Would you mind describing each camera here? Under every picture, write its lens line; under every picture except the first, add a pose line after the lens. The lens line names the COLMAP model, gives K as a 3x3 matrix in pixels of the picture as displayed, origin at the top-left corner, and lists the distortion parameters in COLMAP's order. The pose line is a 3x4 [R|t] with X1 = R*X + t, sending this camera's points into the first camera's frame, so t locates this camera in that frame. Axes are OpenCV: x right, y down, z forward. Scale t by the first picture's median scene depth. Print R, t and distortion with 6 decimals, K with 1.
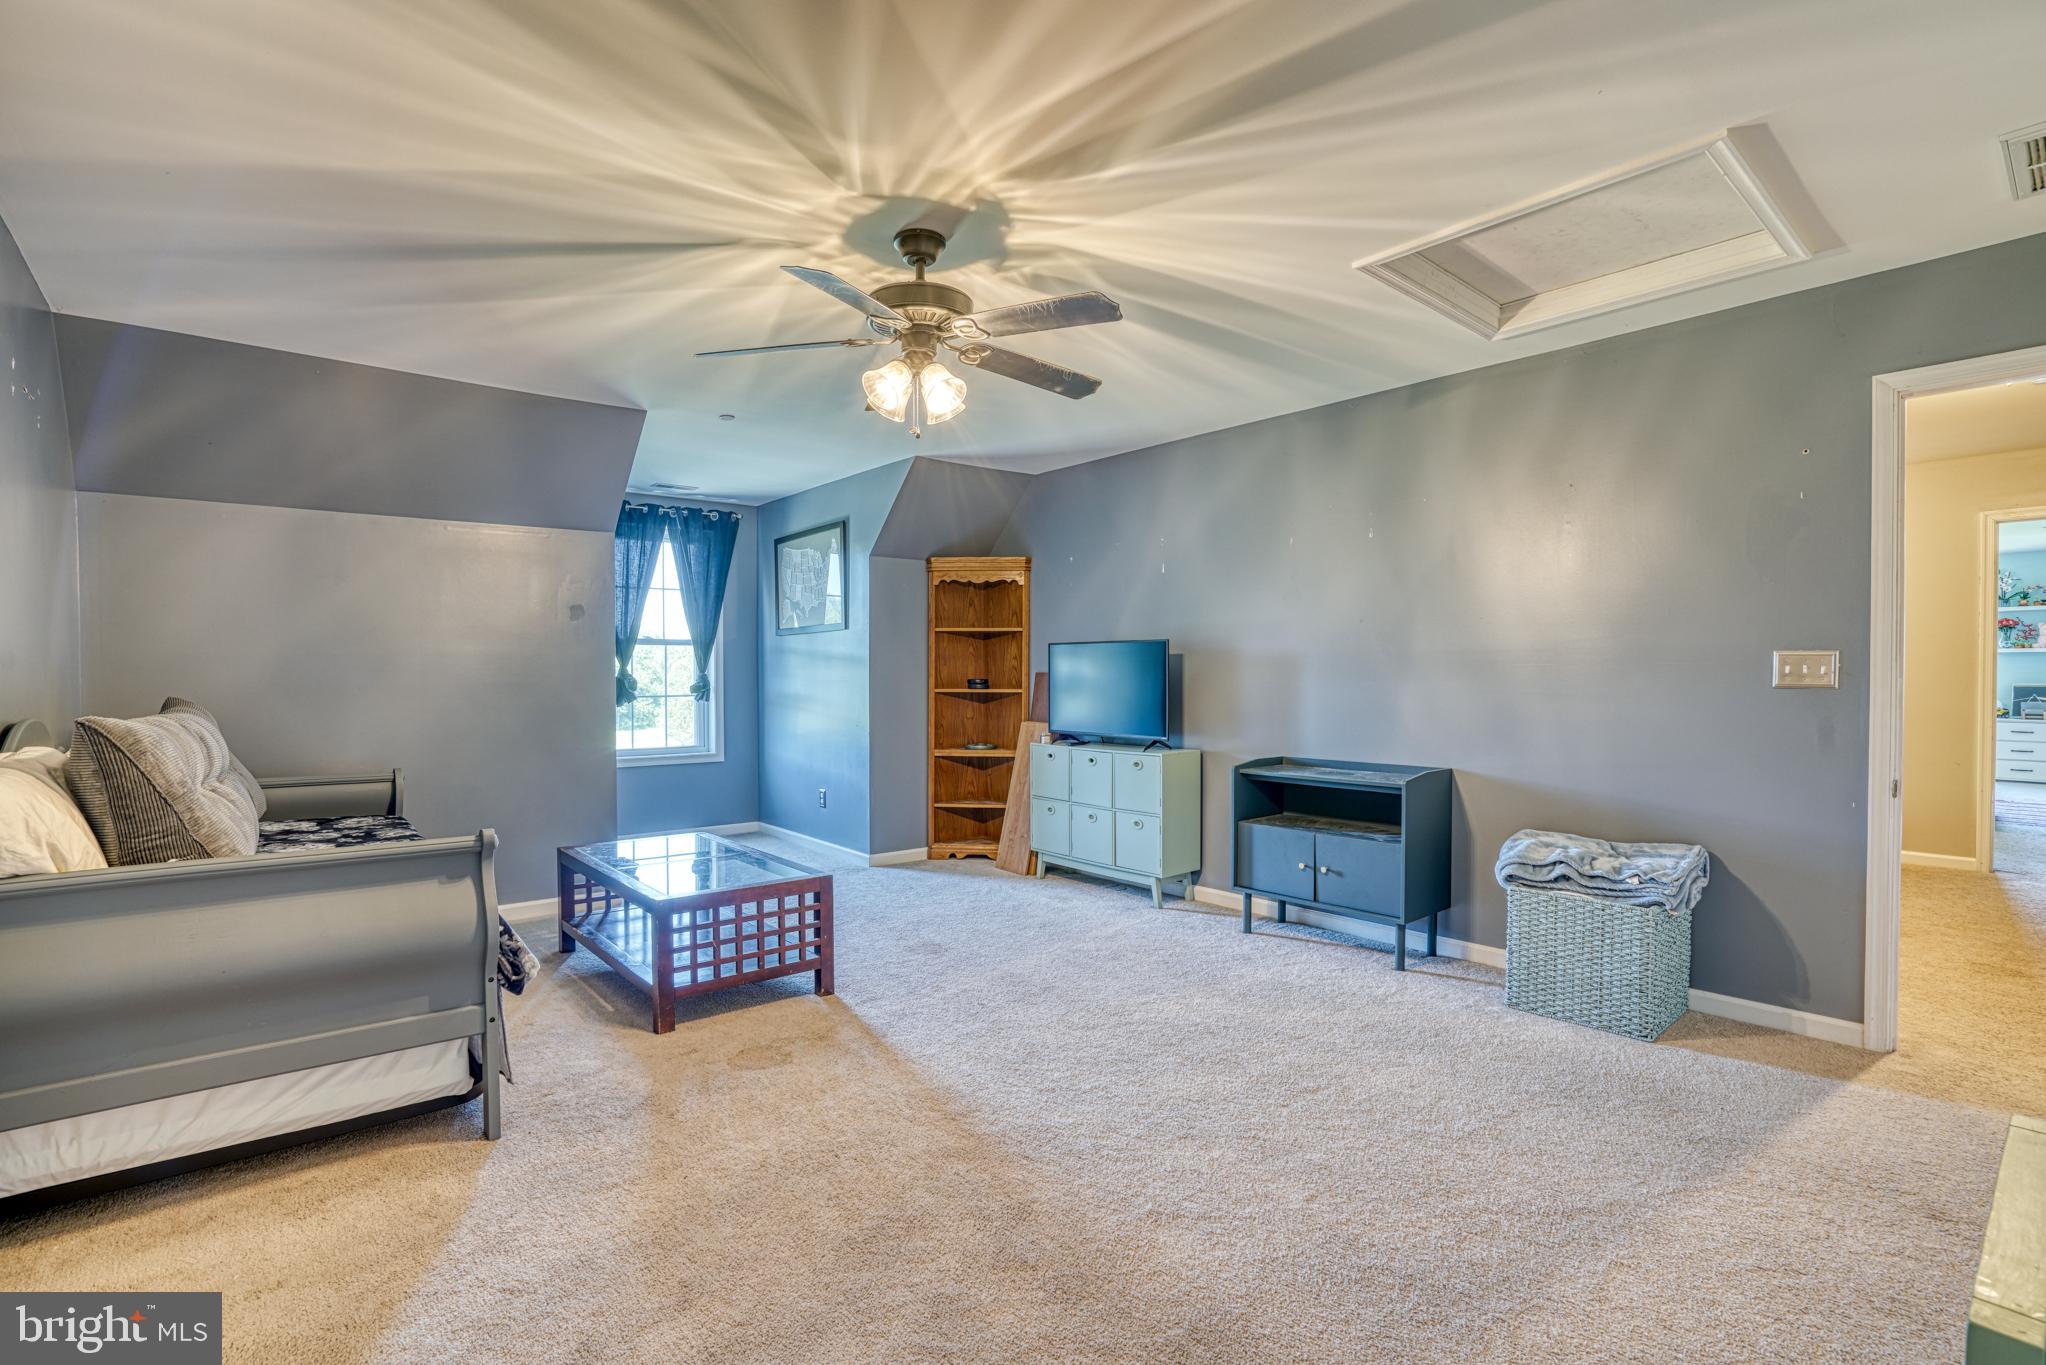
lens RADIAL K [[955.6, 0, 1014.9], [0, 955.6, 683.8], [0, 0, 1]] dist [-0.045598, 0.016388]
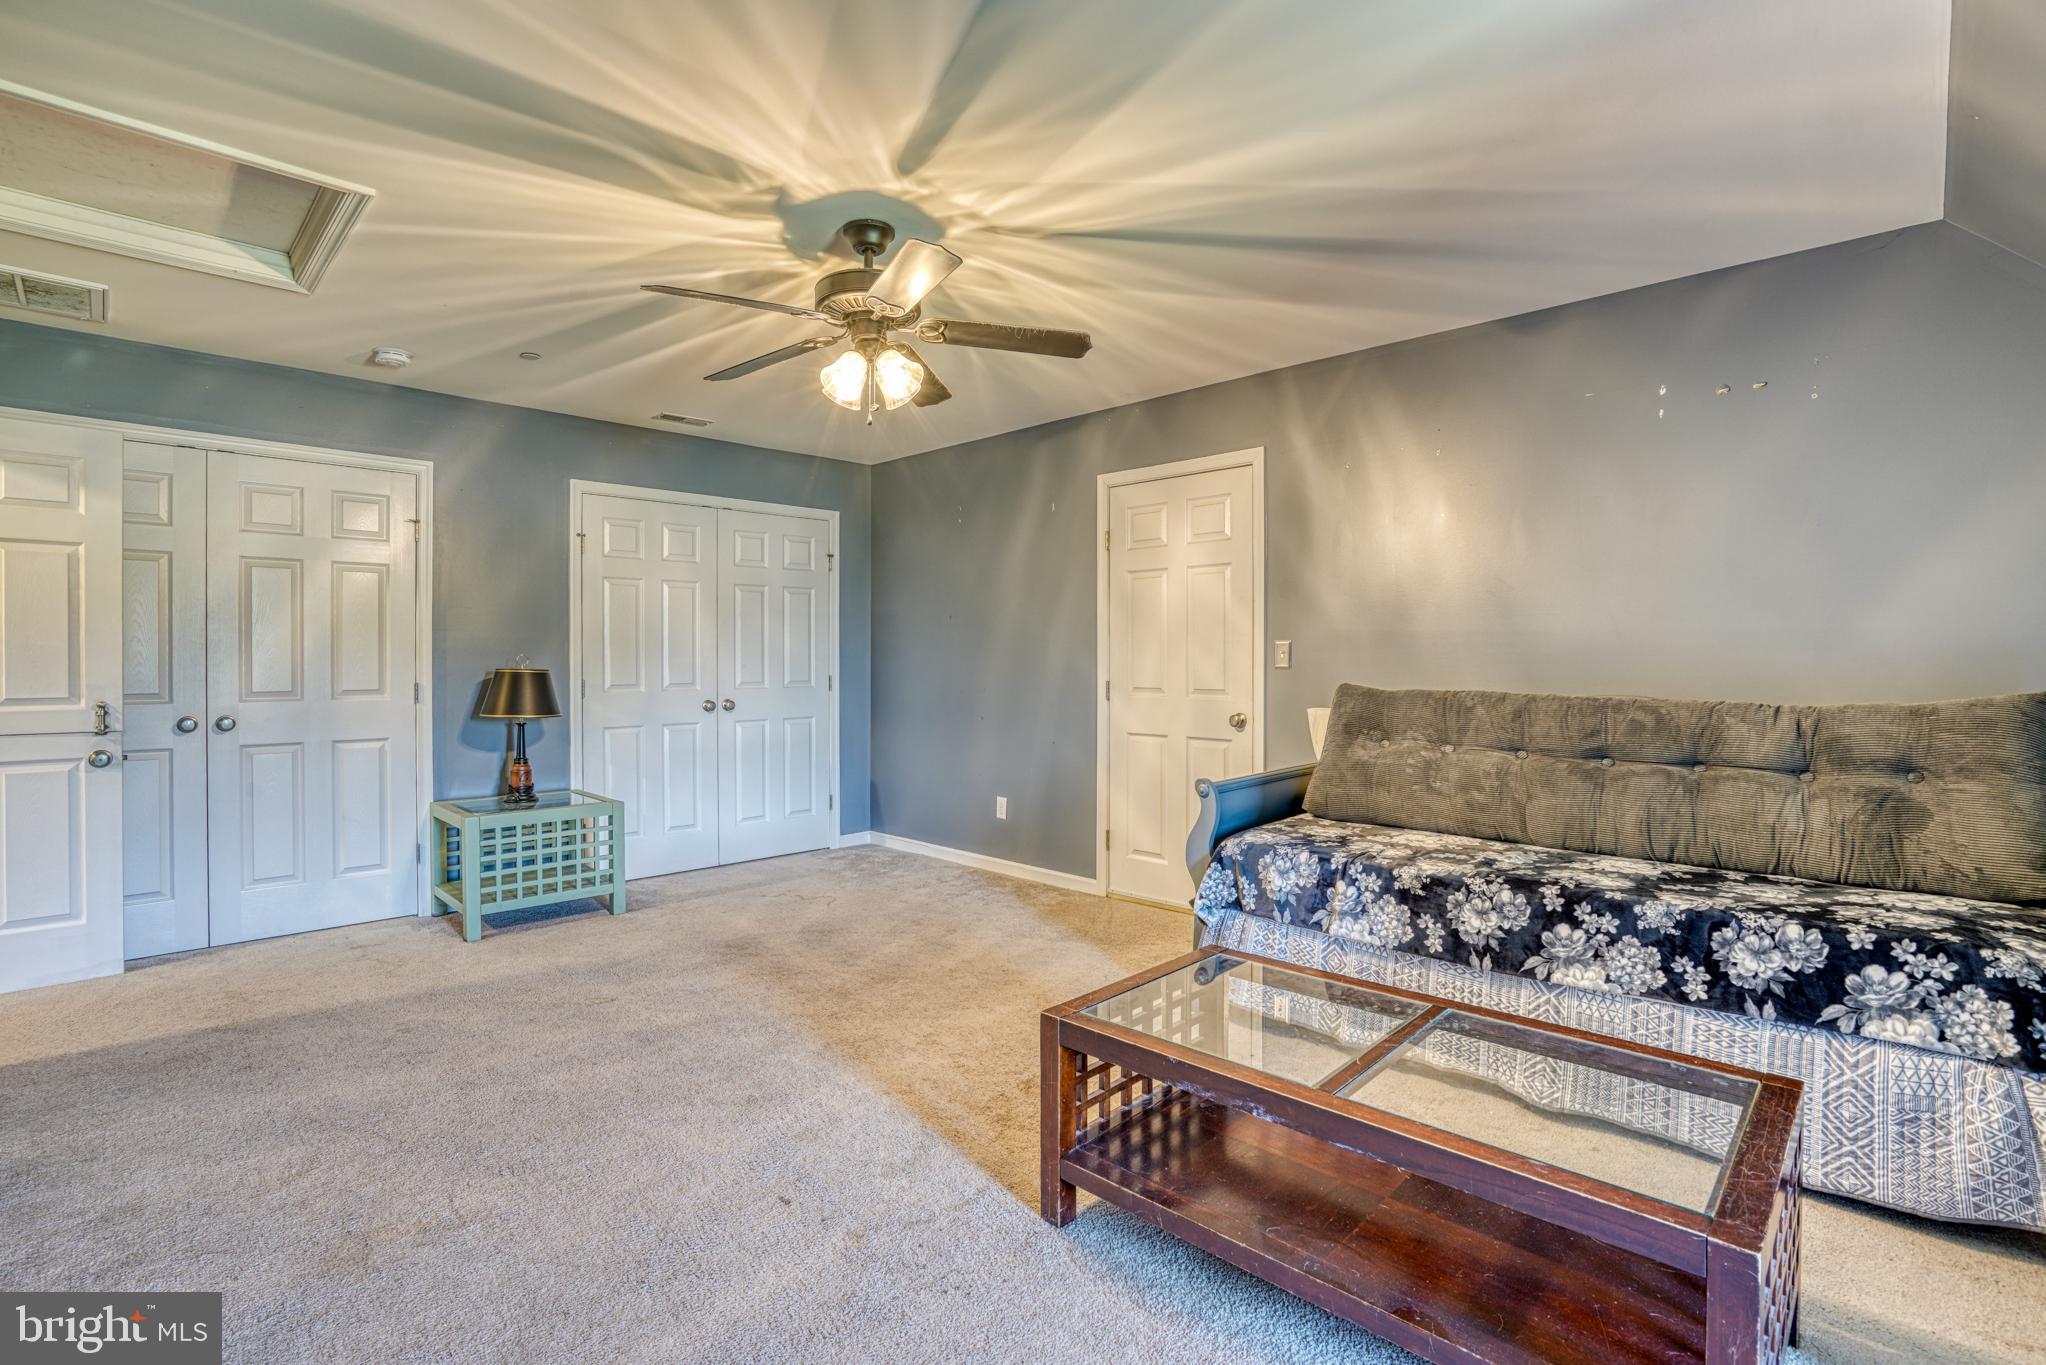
lens RADIAL K [[955.6, 0, 997.2], [0, 955.6, 655.4], [0, 0, 1]] dist [-0.045598, 0.016388]
pose [[-0.997589, 0.002198, -0.069360, -0.156250], [0.001910, 0.999989, 0.004217, -0.016945], [0.069369, 0.004074, -0.997583, 1.905822]]
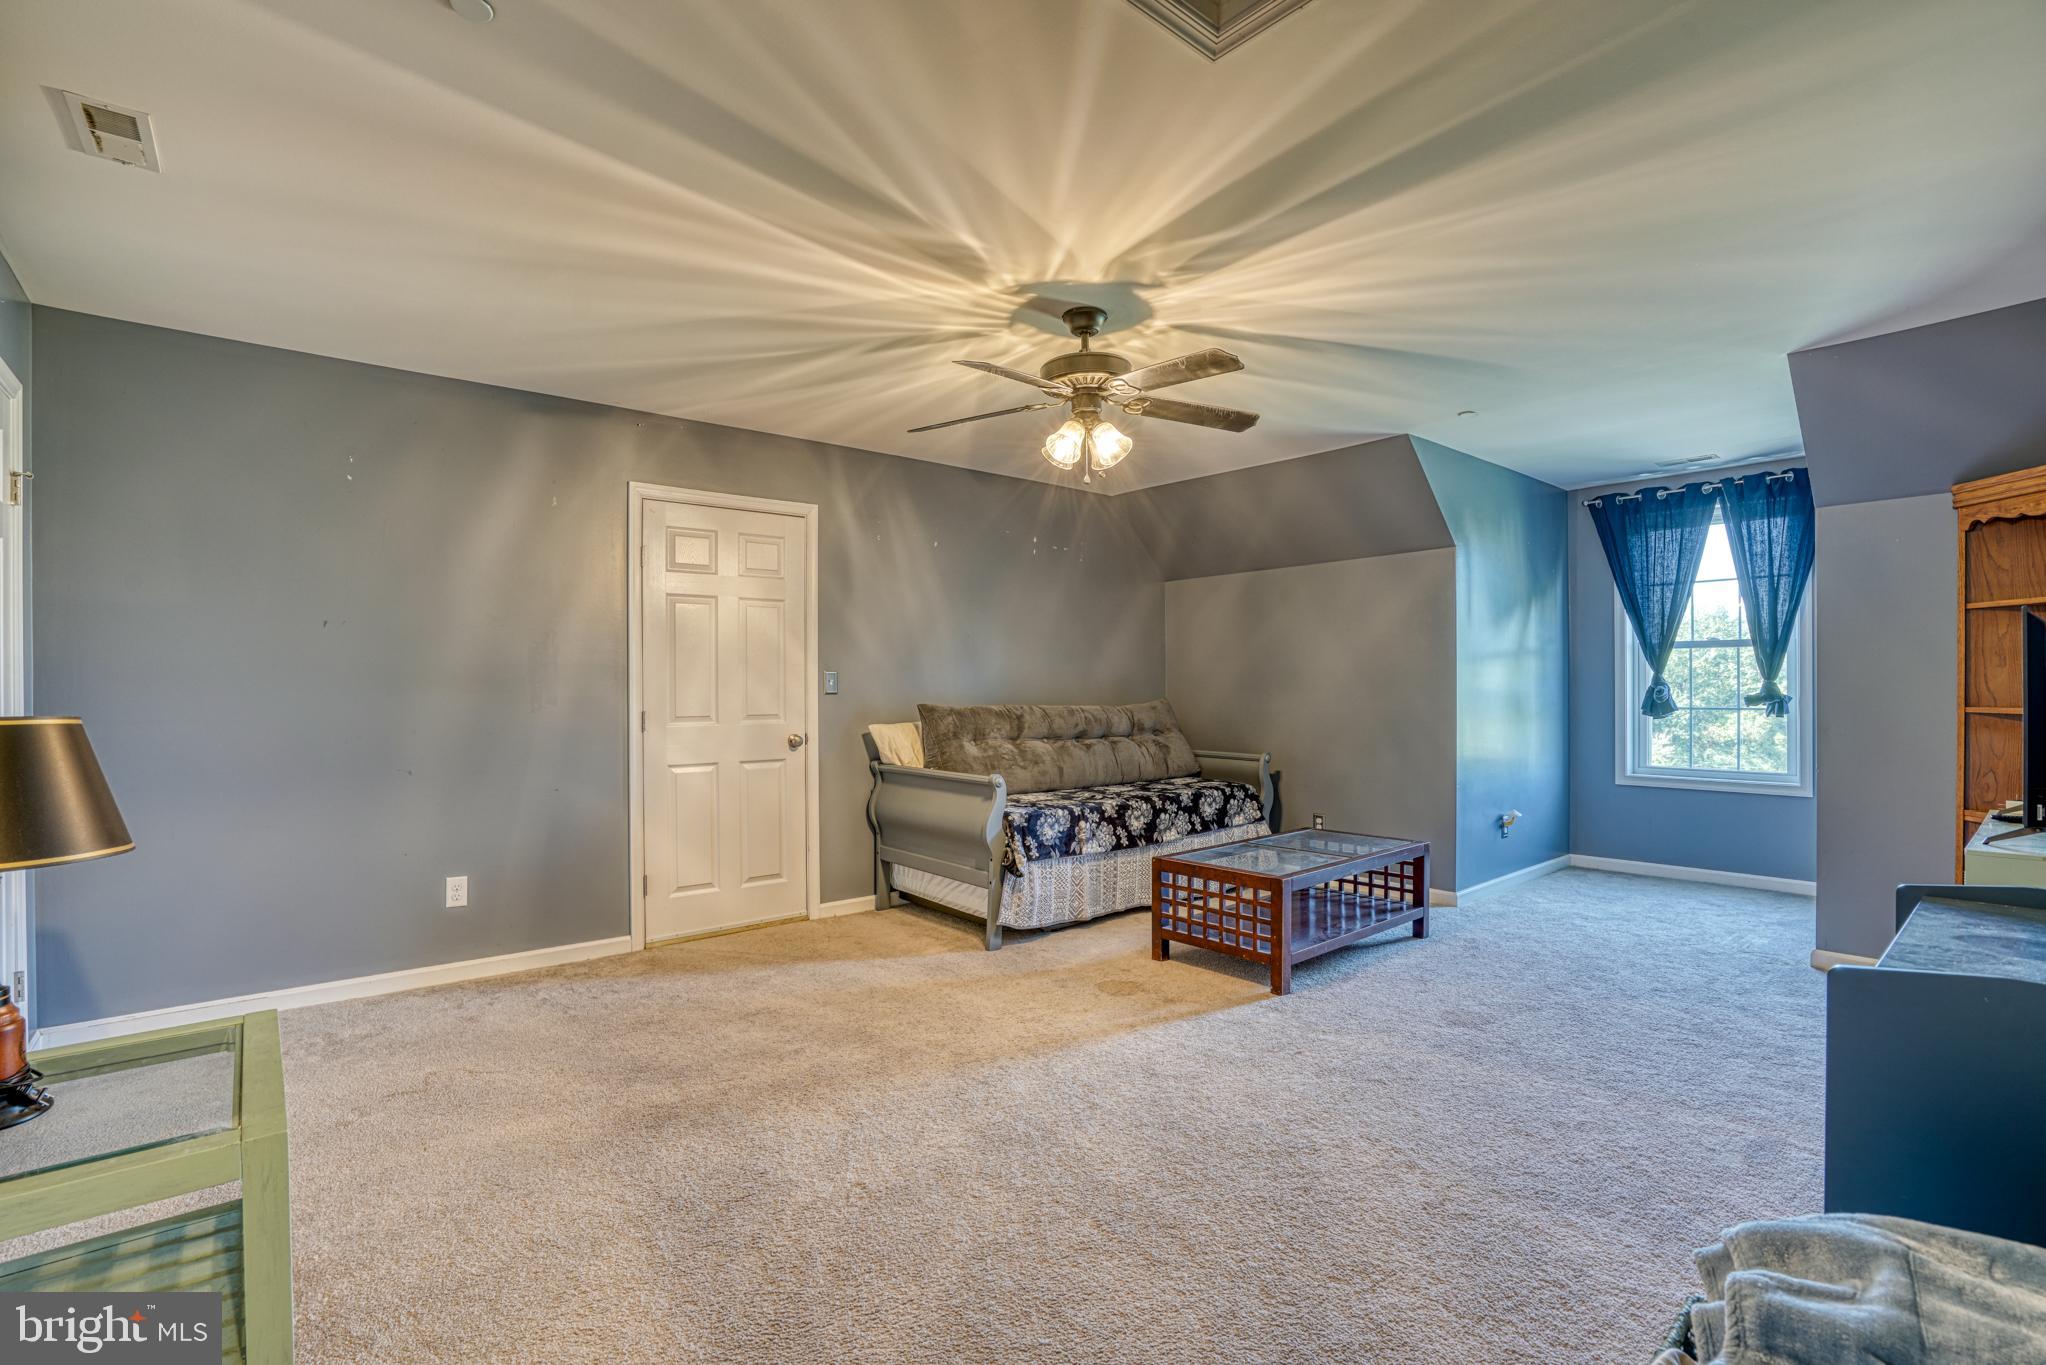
lens RADIAL K [[955.6, 0, 1013.7], [0, 955.6, 683.9], [0, 0, 1]] dist [-0.045598, 0.016388]
pose [[0.000259, -0.000453, -1.000000, 1.013111], [-0.006149, 0.999981, -0.000455, -0.010502], [0.999981, 0.006149, 0.000256, 0.863220]]
